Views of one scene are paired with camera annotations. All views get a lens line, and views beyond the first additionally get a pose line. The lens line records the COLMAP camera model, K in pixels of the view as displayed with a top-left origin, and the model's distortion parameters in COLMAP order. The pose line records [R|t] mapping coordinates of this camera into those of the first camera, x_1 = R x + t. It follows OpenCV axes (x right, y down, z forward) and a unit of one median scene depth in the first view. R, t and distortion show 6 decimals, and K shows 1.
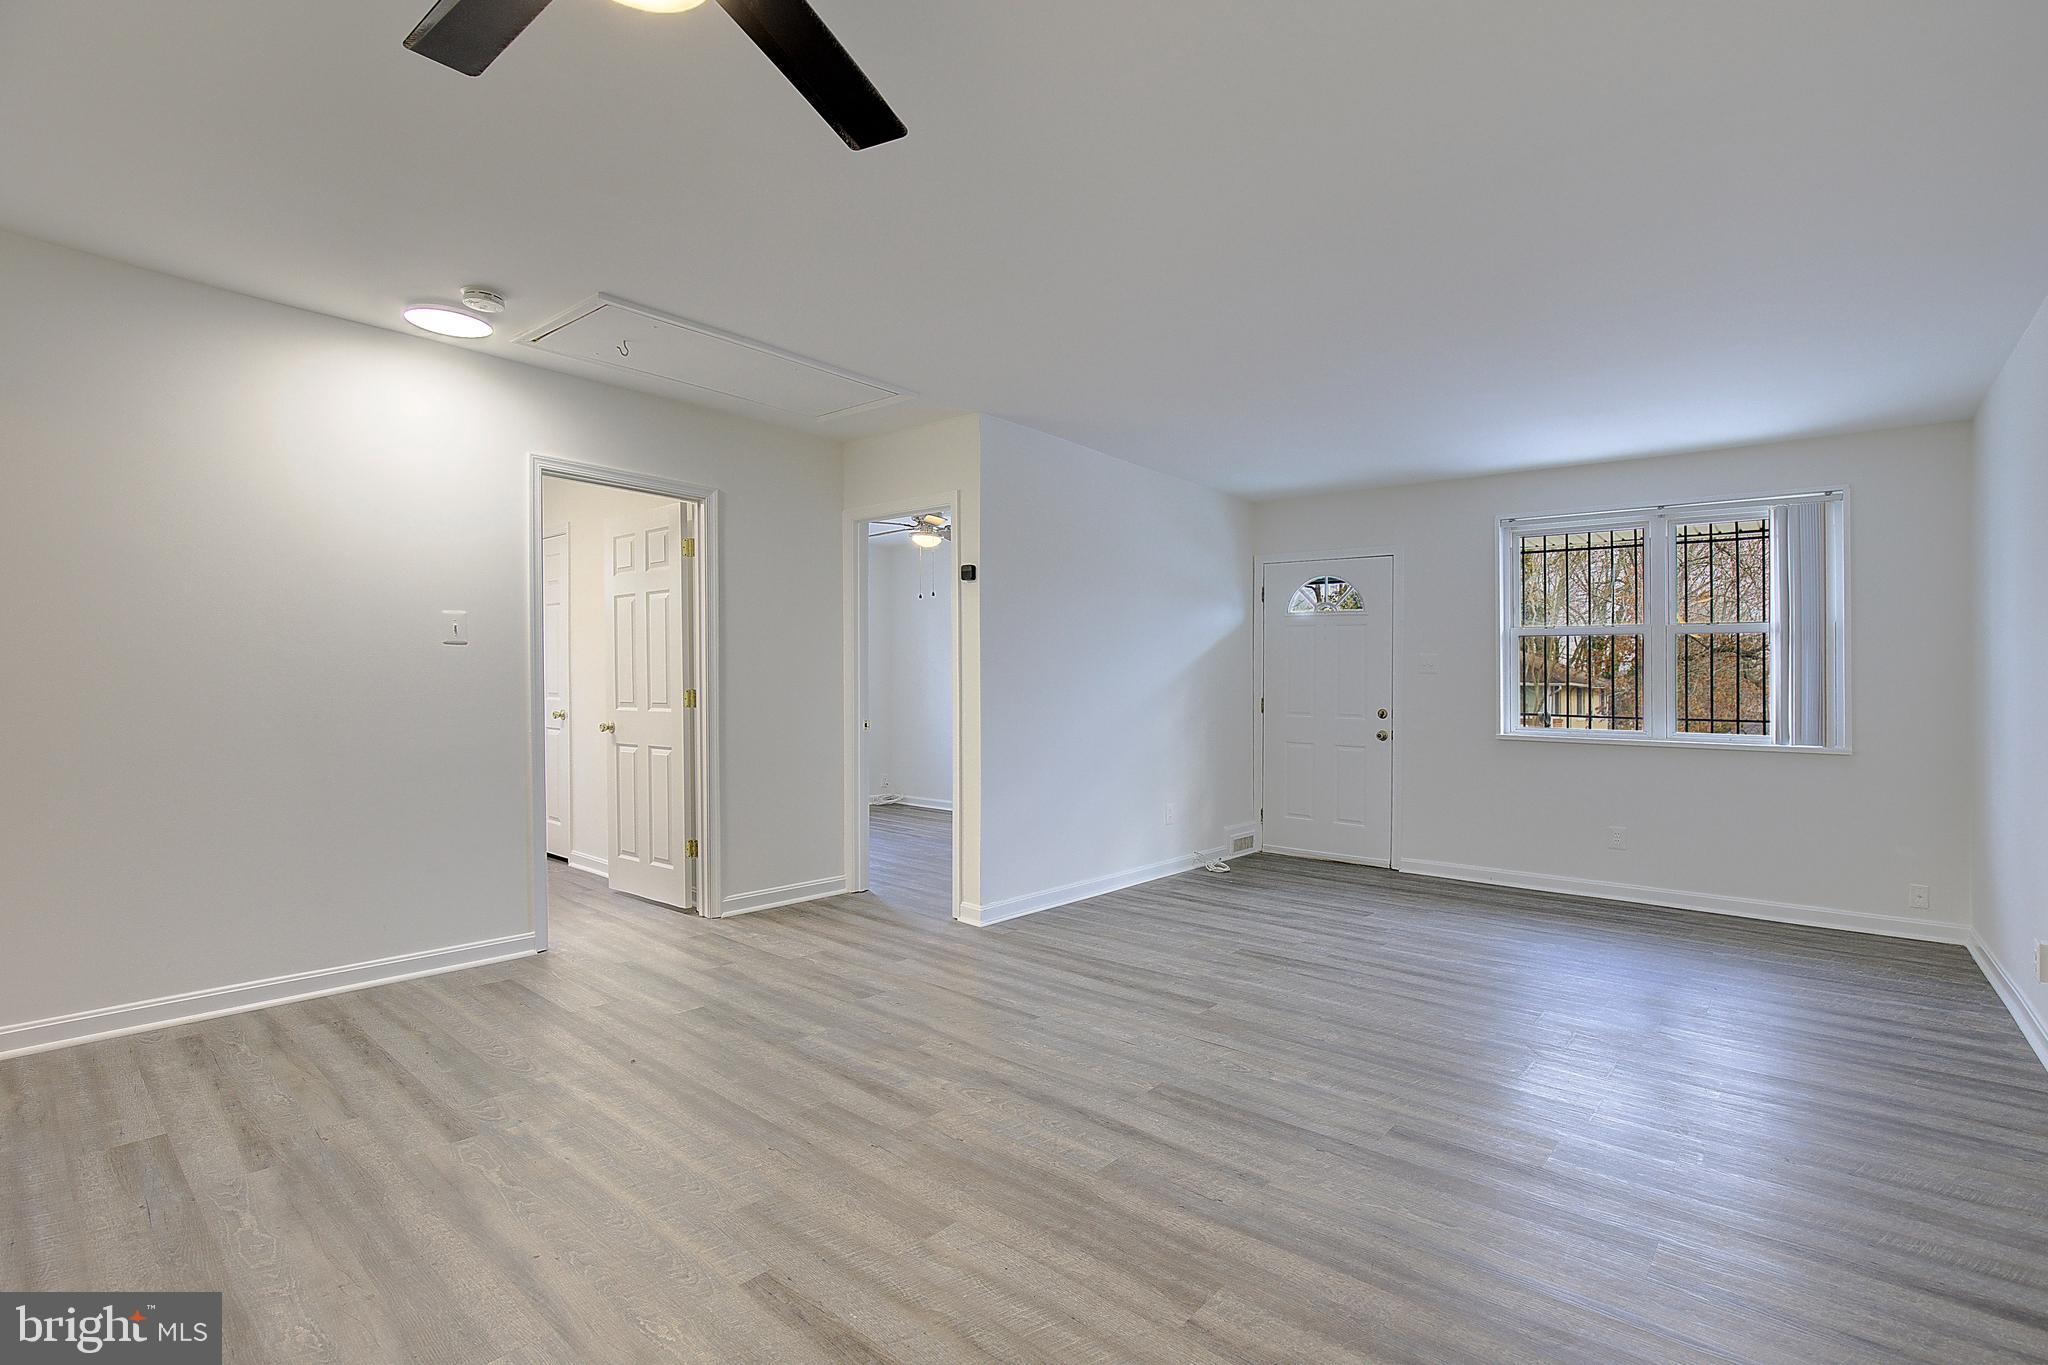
lens RADIAL K [[927.2, 0, 1012.5], [0, 927.2, 687.4], [0, 0, 1]] dist [-0.015572, 0.000635]
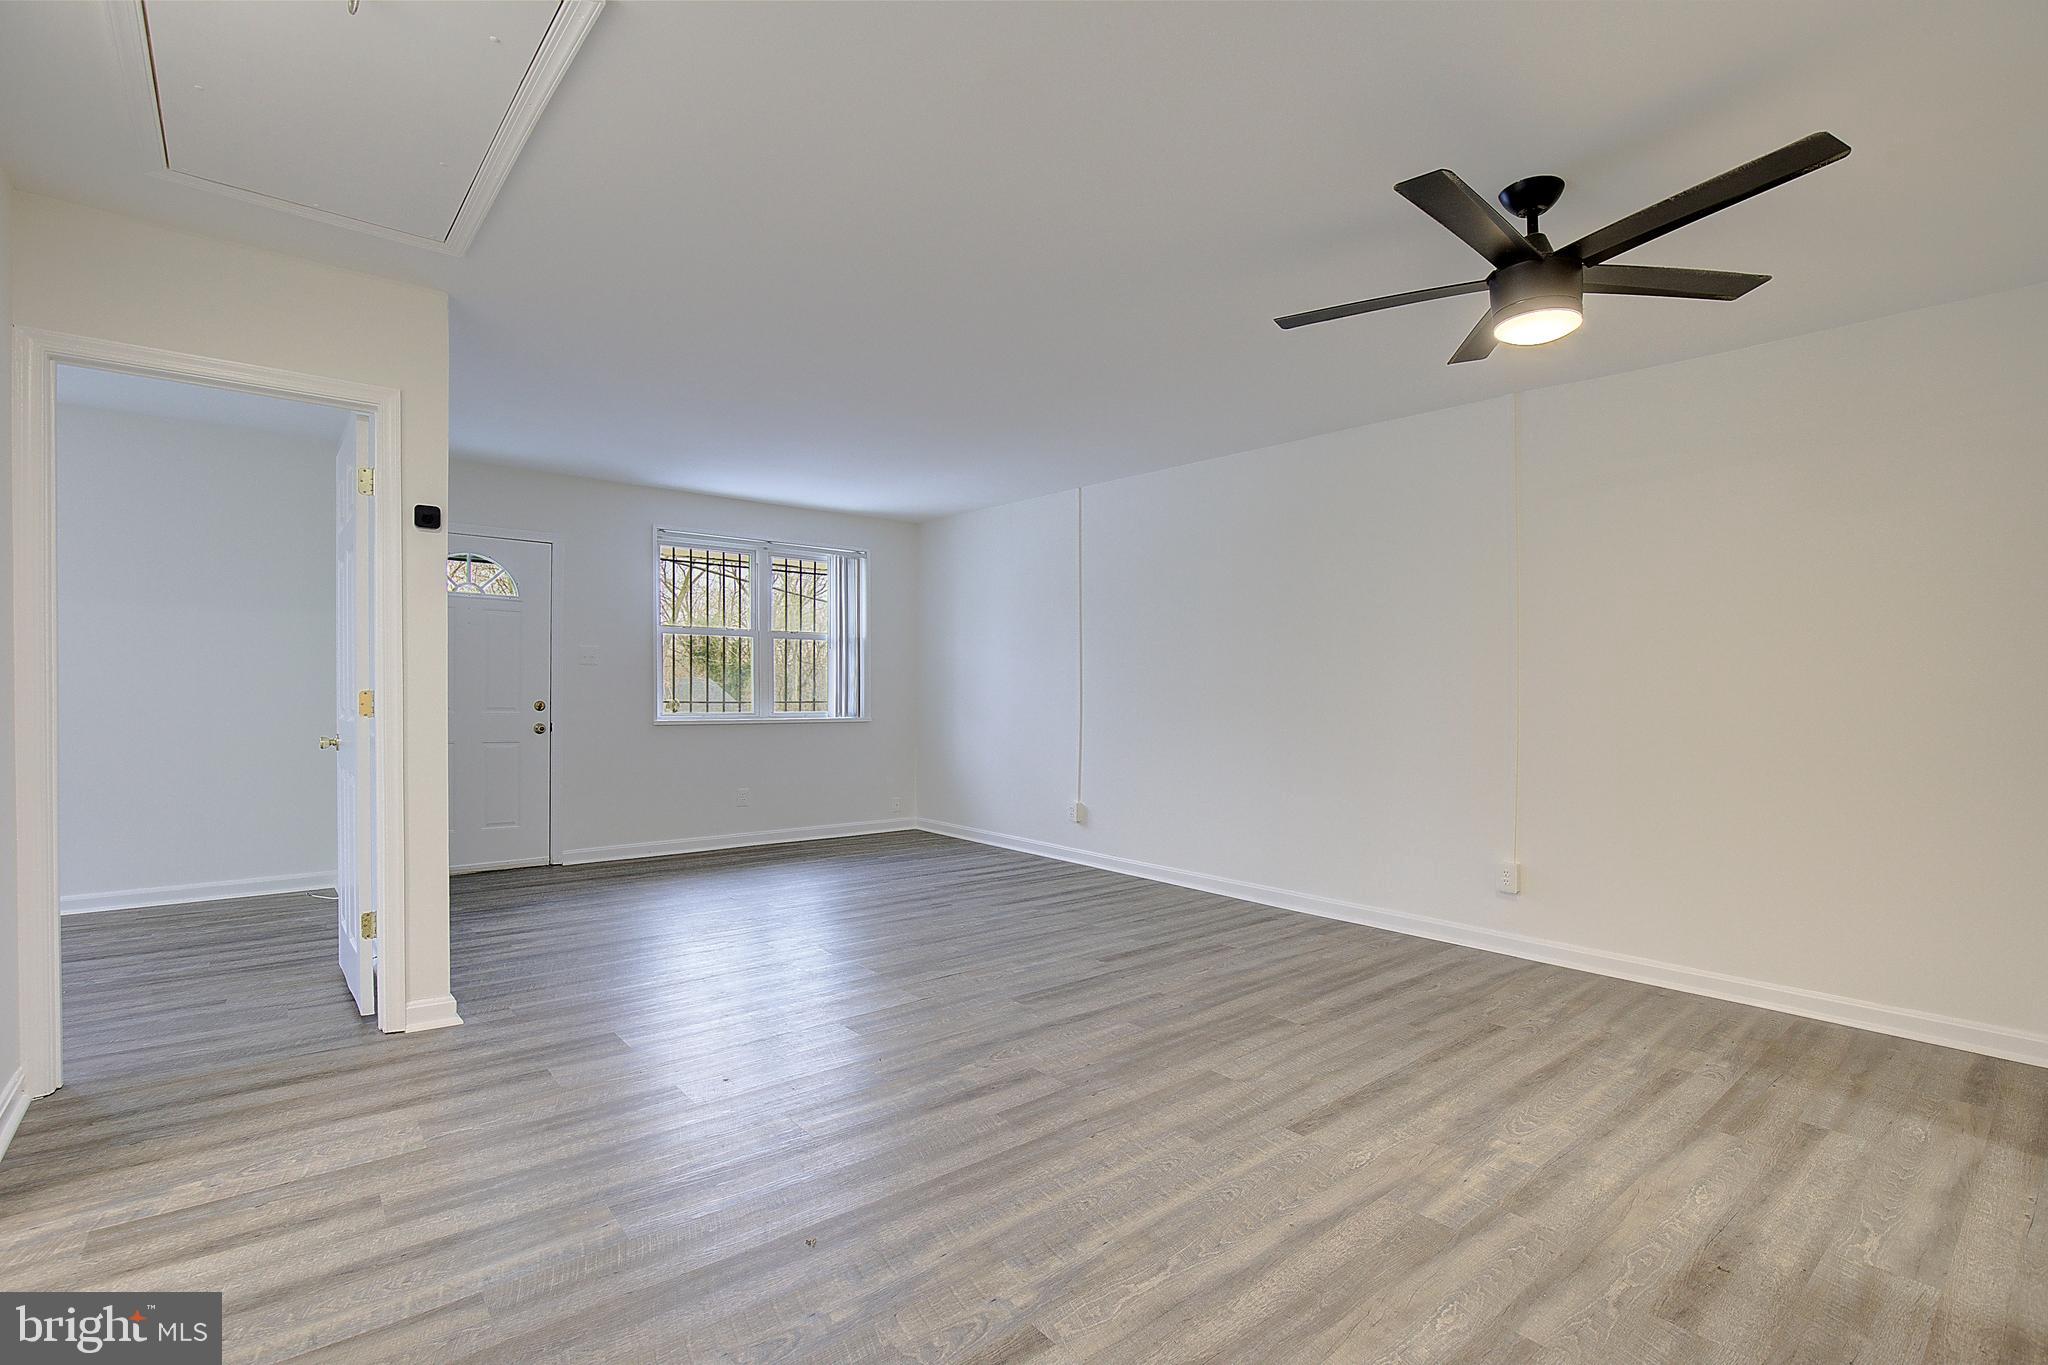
lens RADIAL K [[942.9, 0, 1054.3], [0, 942.9, 700.1], [0, 0, 1]] dist [-0.020782, 0.000822]
pose [[0.149420, -0.021837, 0.988533, -0.861562], [-0.010275, 0.999668, 0.023637, -0.010505], [-0.988720, -0.013689, 0.149146, 0.590295]]
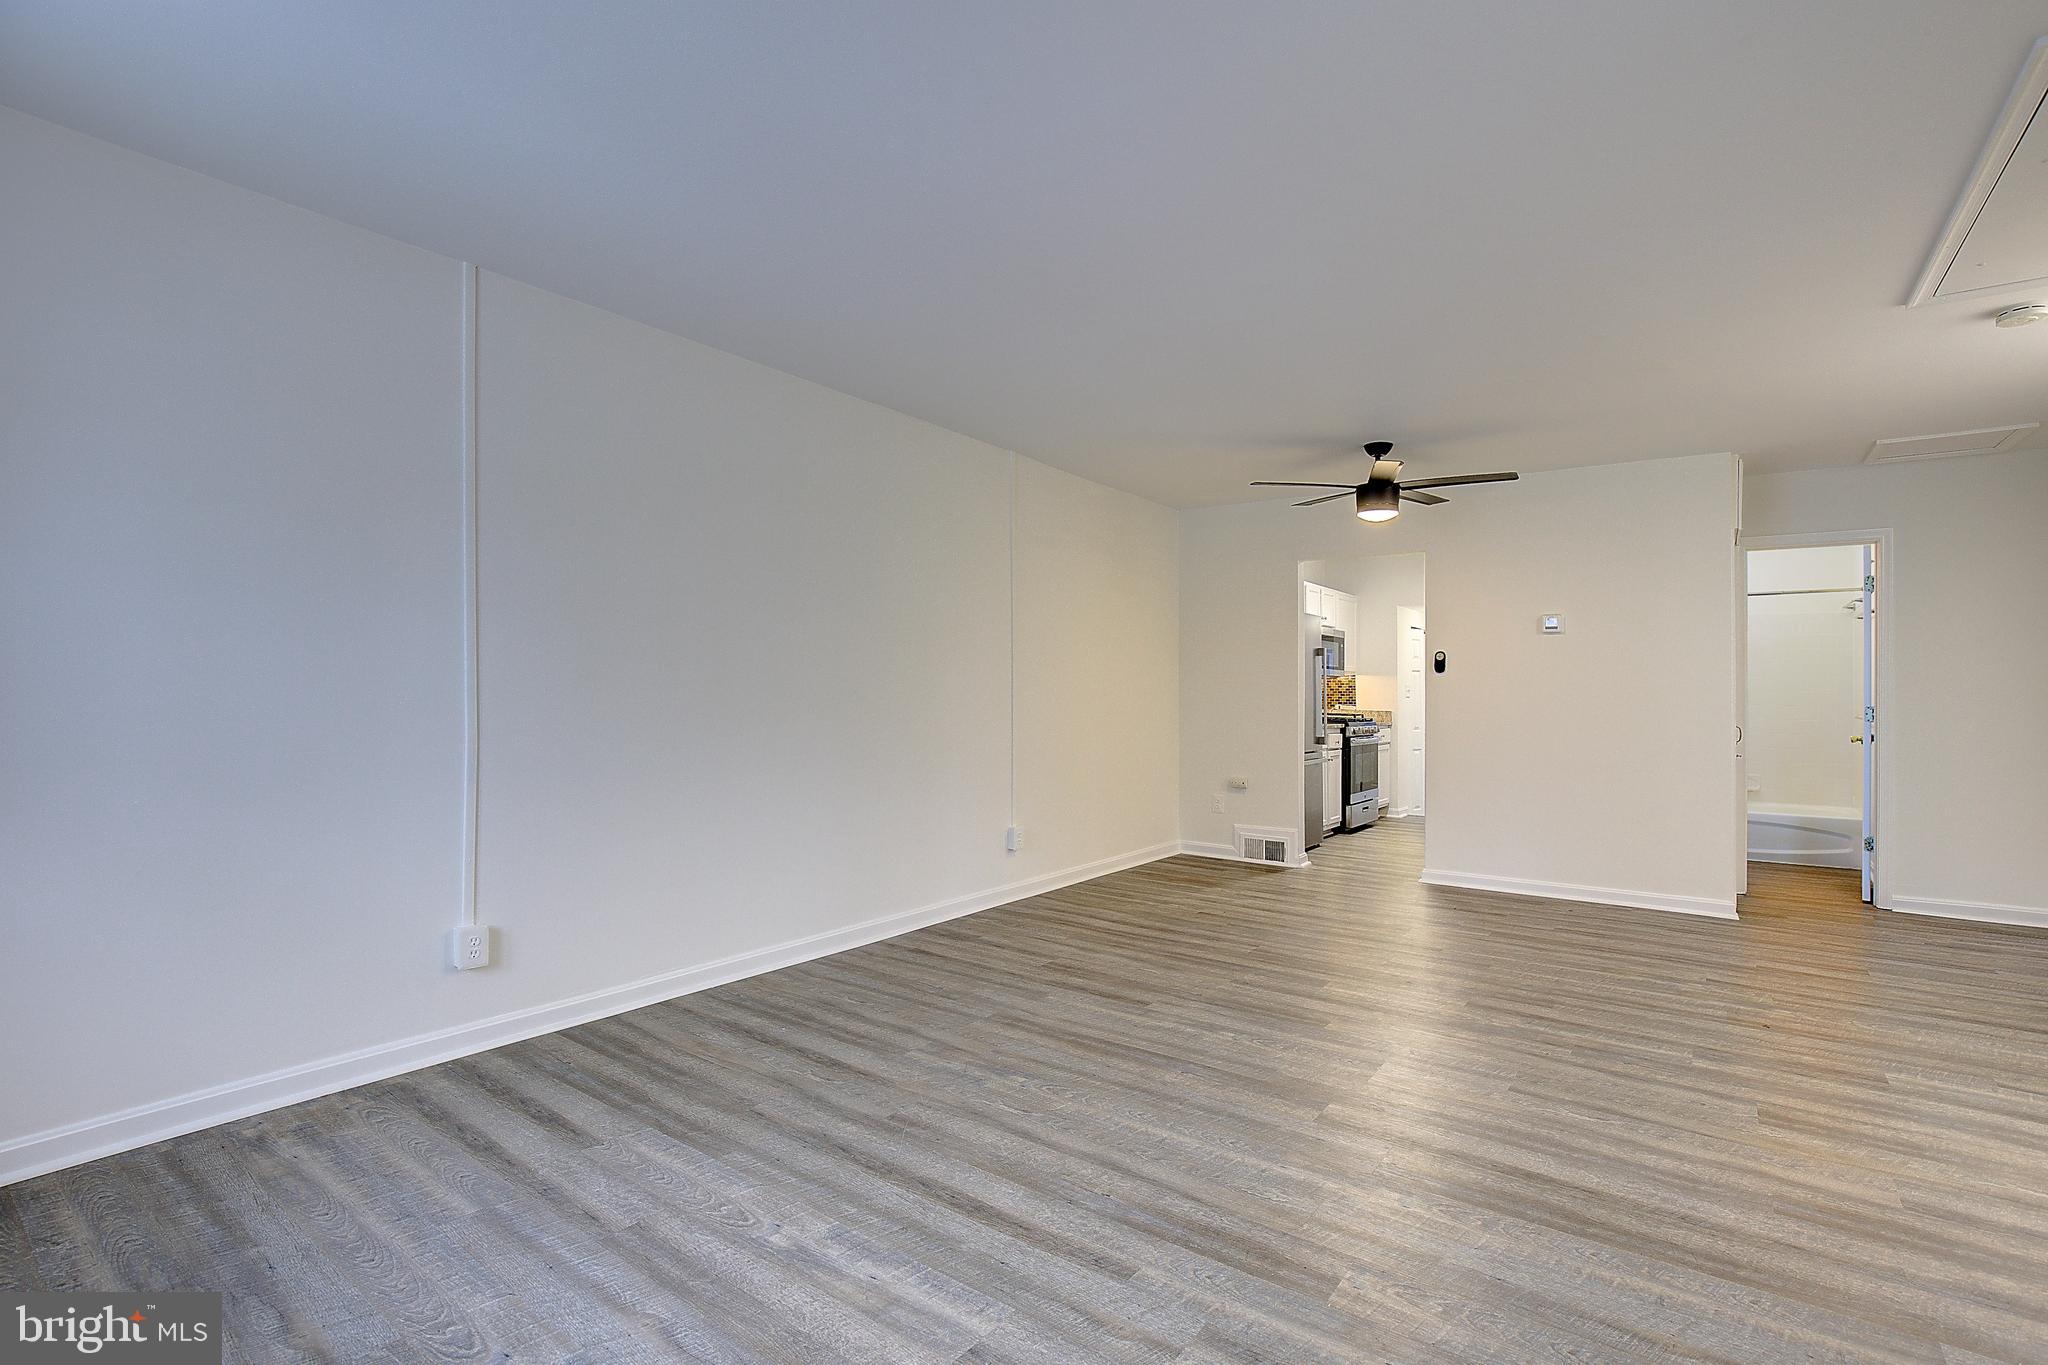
lens RADIAL K [[963.3, 0, 1019.2], [0, 963.3, 694.6], [0, 0, 1]] dist [-0.027431, 0.006054]
pose [[-0.996310, -0.025065, -0.082082, 0.520568], [-0.025147, 0.999684, -0.000032, 0.007176], [0.082057, 0.002032, -0.996626, 1.721423]]
